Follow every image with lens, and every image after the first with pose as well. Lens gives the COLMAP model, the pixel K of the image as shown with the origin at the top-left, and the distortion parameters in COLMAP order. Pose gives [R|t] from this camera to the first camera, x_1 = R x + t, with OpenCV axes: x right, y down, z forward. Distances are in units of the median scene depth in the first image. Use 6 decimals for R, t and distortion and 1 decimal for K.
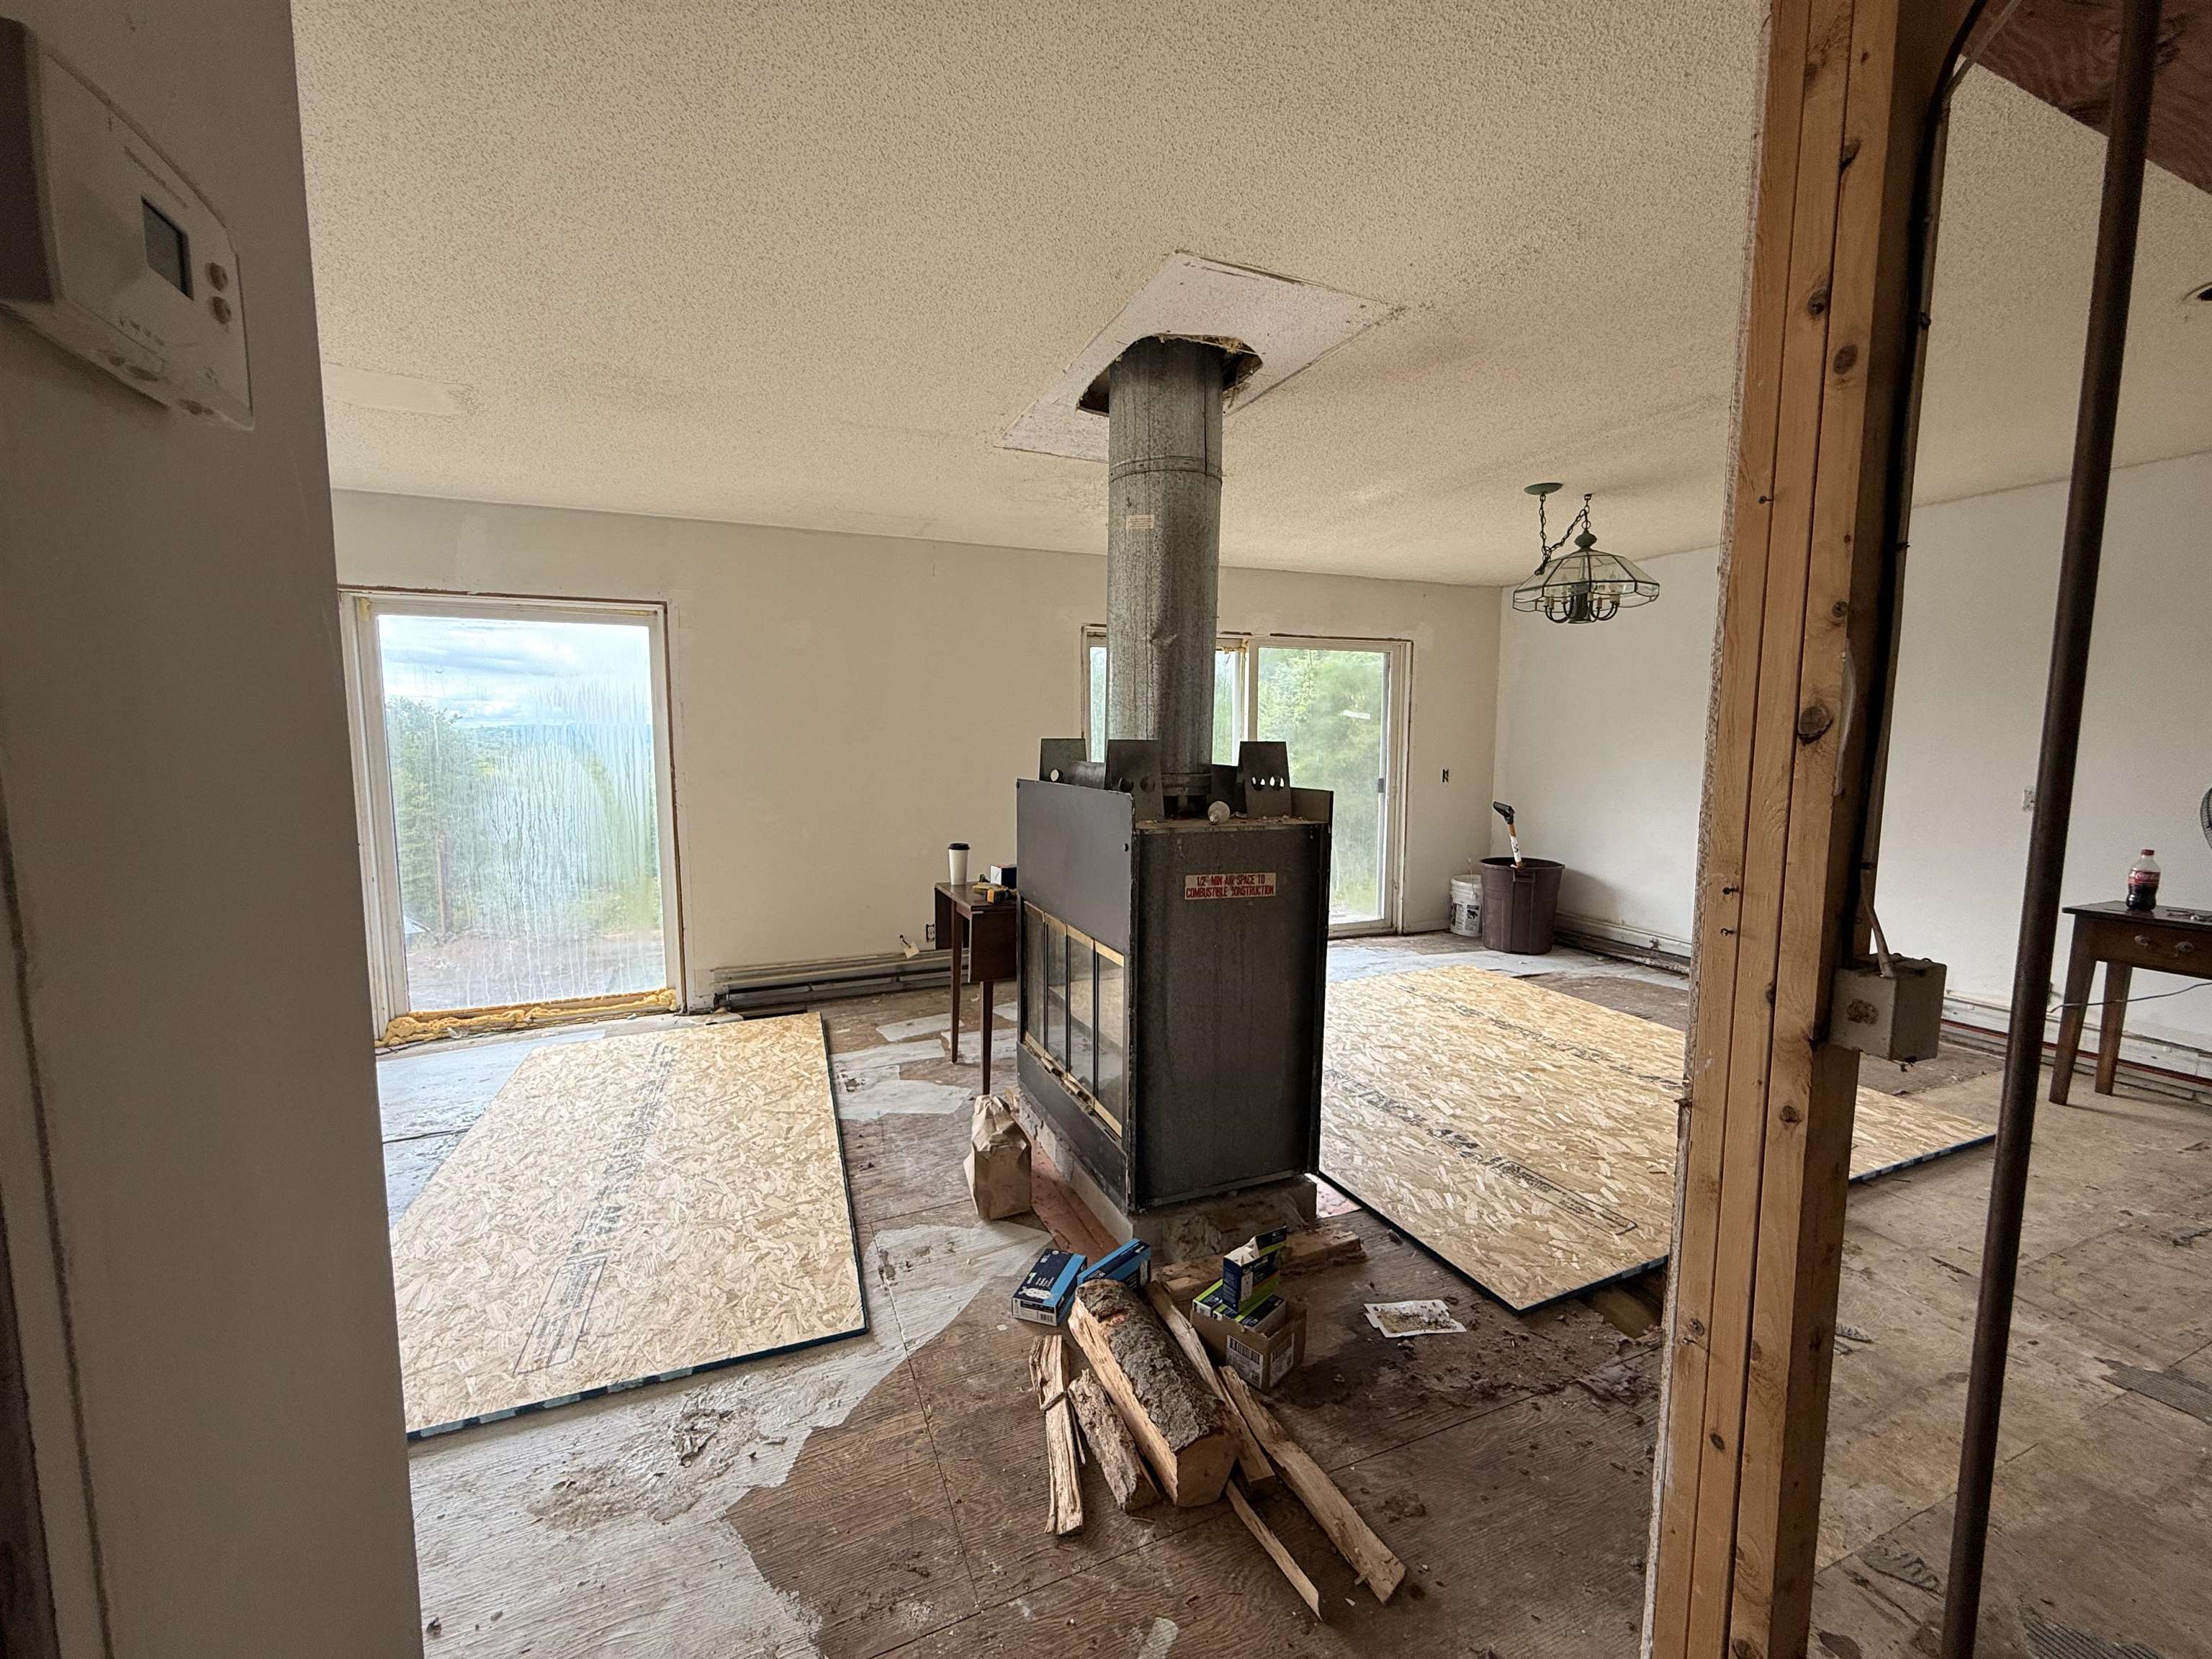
lens RADIAL K [[880.7, 0, 1100.3], [0, 880.7, 829.9], [0, 0, 1]] dist [-0.000060, -0.000209]
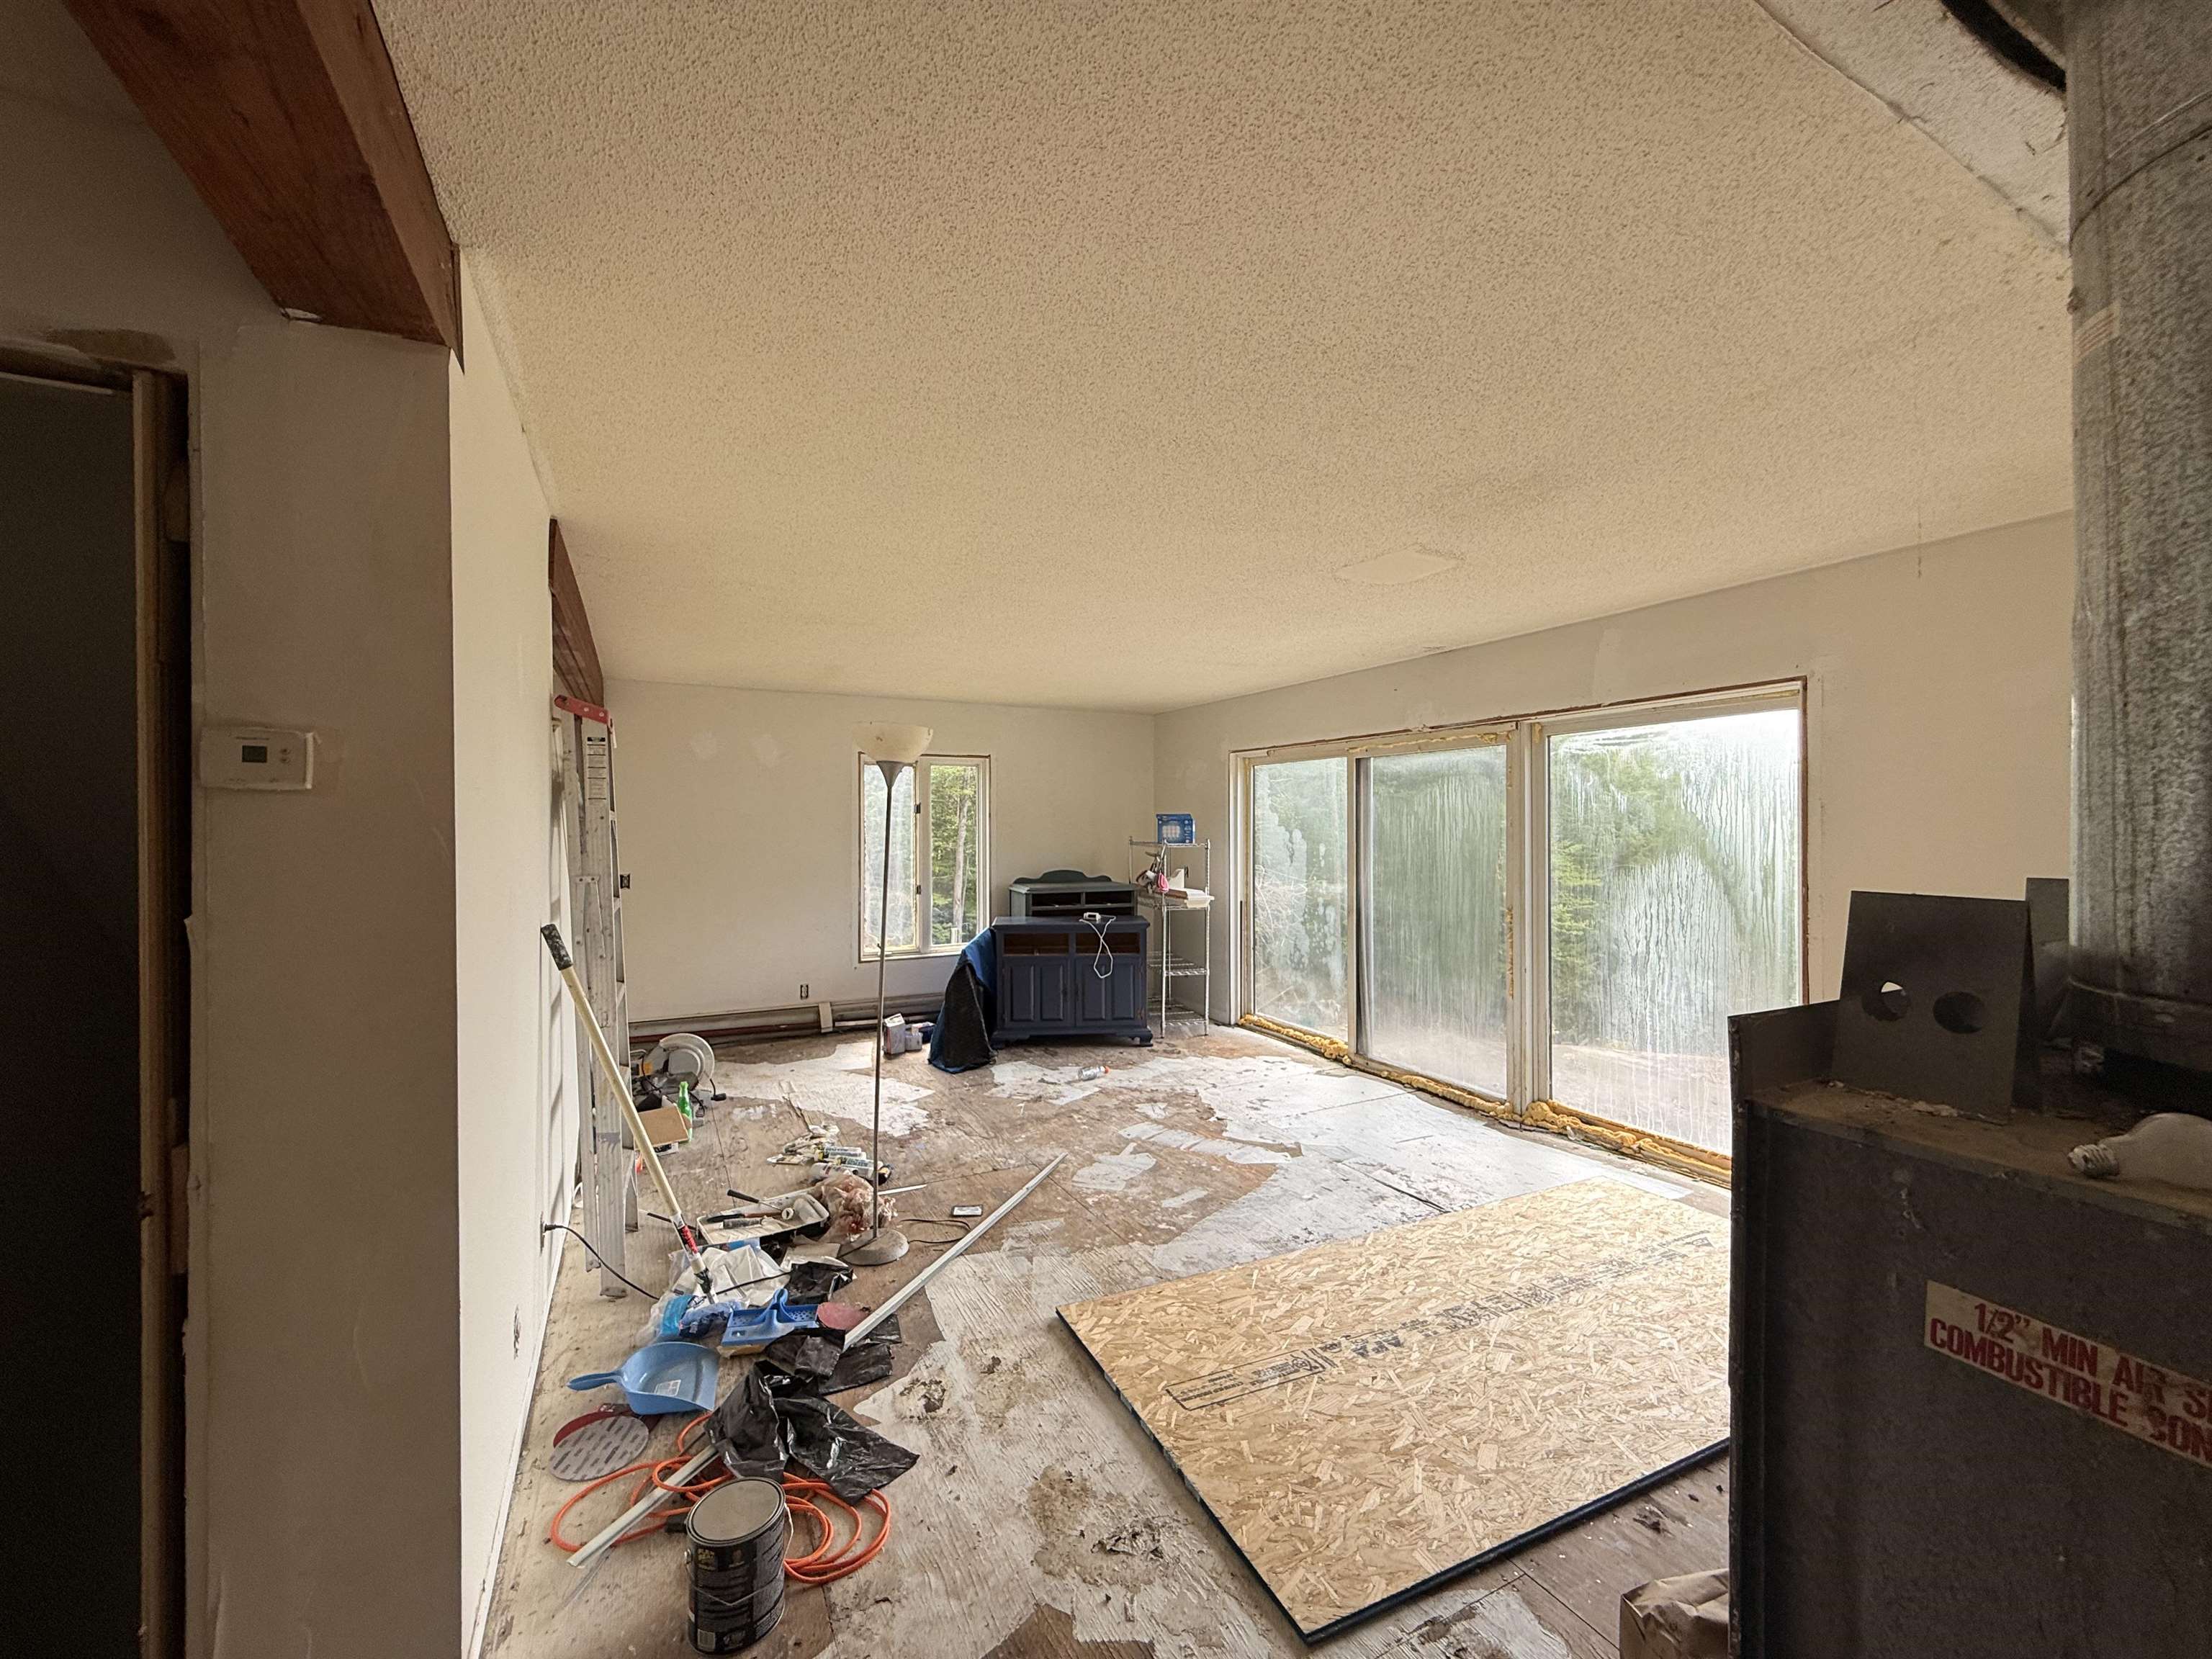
lens RADIAL K [[880.7, 0, 1102.0], [0, 880.7, 827.8], [0, 0, 1]] dist [-0.000060, -0.000209]
pose [[0.078516, -0.004949, -0.996901, 0.247924], [-0.102372, 0.994661, -0.013001, -0.053755], [0.991643, 0.103075, 0.077590, 0.352710]]
